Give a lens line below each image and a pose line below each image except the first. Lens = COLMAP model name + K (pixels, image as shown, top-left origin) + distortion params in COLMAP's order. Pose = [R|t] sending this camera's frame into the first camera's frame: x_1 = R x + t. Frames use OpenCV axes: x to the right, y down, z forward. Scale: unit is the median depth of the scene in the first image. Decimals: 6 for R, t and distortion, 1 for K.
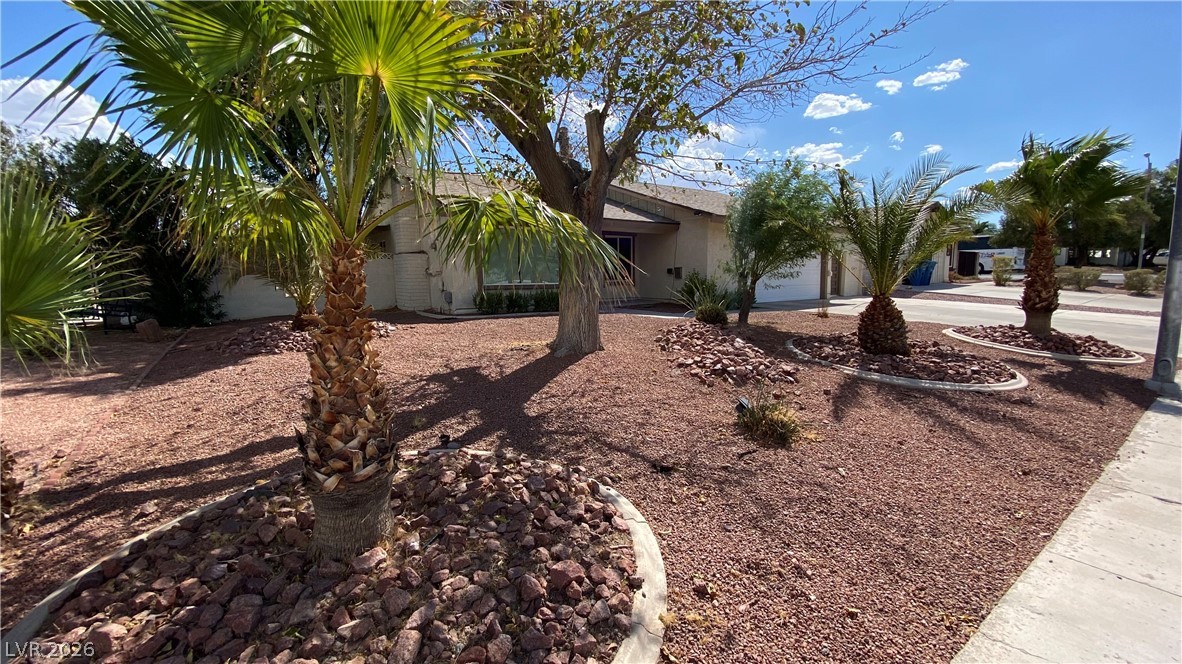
lens RADIAL K [[483.8, 0, 591.9], [0, 483.8, 339.1], [0, 0, 1]] dist [0.021473, -0.024296]
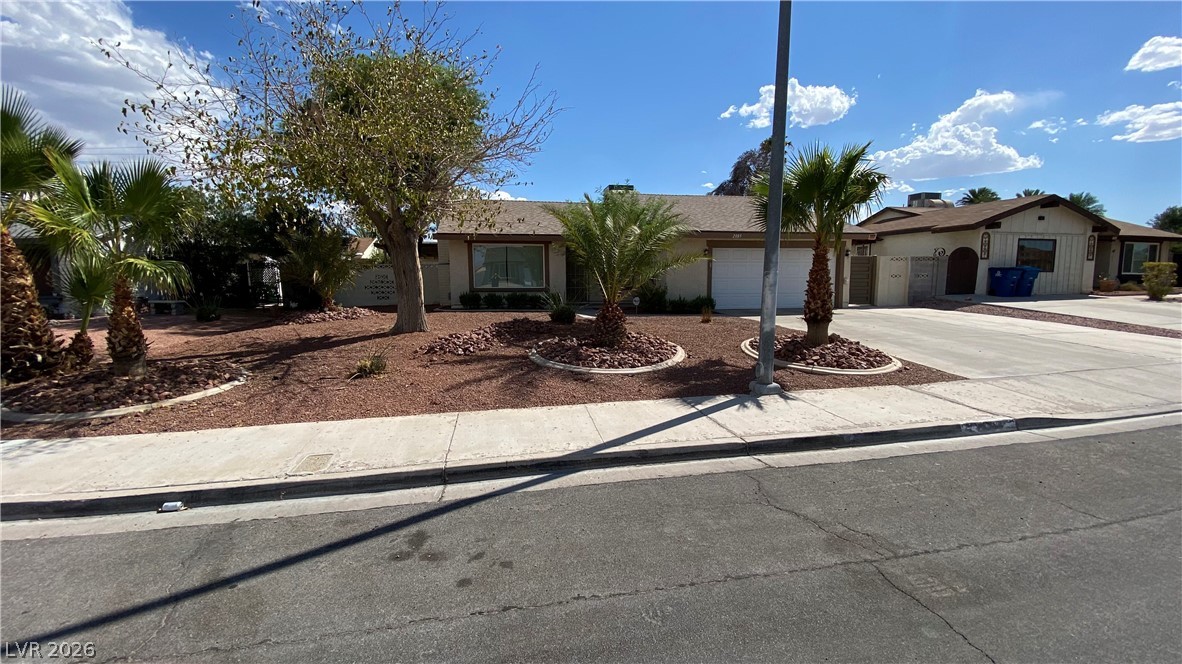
lens RADIAL K [[500.2, 0, 591.0], [0, 500.2, 332.0], [0, 0, 1]] dist [0.000064, -0.011807]
pose [[0.912950, 0.049630, -0.405043, 0.619217], [-0.059269, 0.998178, -0.011283, 0.007798], [0.403745, 0.034308, 0.914228, -0.090971]]
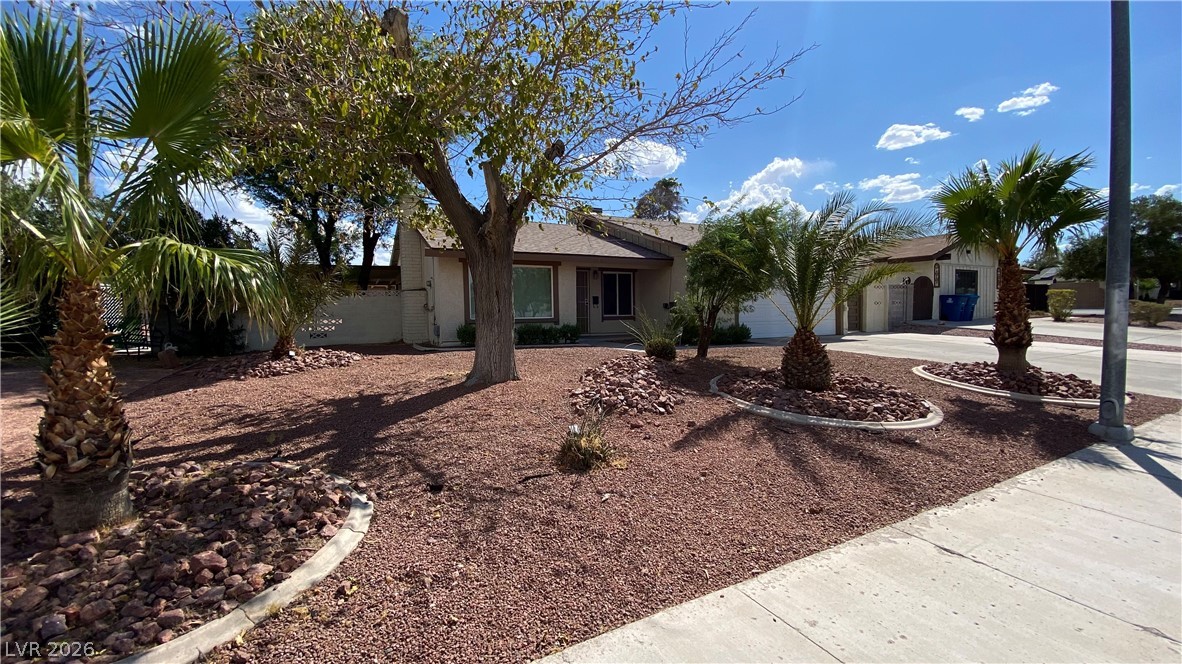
lens RADIAL K [[483.8, 0, 591.9], [0, 483.8, 339.1], [0, 0, 1]] dist [0.021473, -0.024296]
pose [[0.991298, 0.005481, -0.131521, 0.297663], [-0.015254, 0.997185, -0.073418, 0.007967], [0.130748, 0.074785, 0.988591, -0.014919]]
